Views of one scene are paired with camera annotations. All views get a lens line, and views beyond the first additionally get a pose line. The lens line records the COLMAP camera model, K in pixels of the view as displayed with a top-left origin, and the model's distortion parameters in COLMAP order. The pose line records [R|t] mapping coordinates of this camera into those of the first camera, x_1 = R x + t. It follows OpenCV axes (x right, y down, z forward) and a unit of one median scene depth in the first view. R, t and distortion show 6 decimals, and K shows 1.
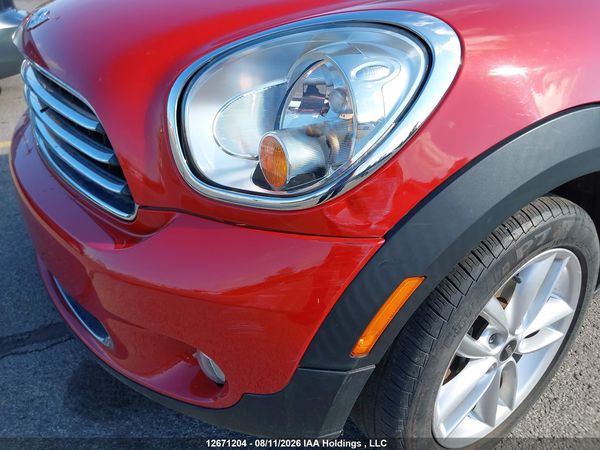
lens RADIAL K [[444.9, 0, 300.0], [0, 444.9, 225.0], [0, 0, 1]] dist [0.033176, -0.061839]
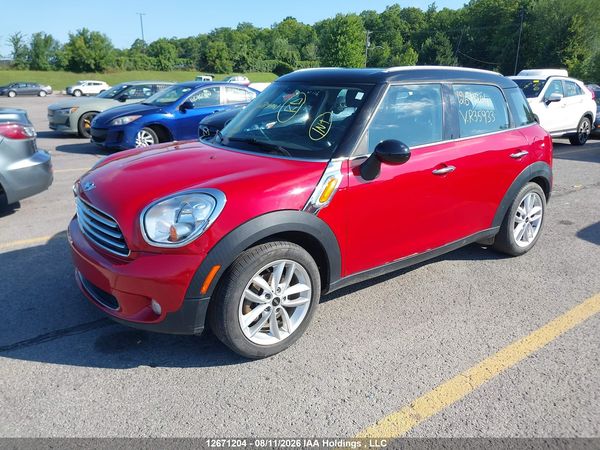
lens RADIAL K [[444.9, 0, 300.0], [0, 444.9, 225.0], [0, 0, 1]] dist [0.033176, -0.061839]
pose [[0.996818, -0.060158, 0.052294, 0.674683], [0.068690, 0.981139, -0.180685, 0.434974], [-0.040438, 0.183702, 0.982150, -2.181030]]
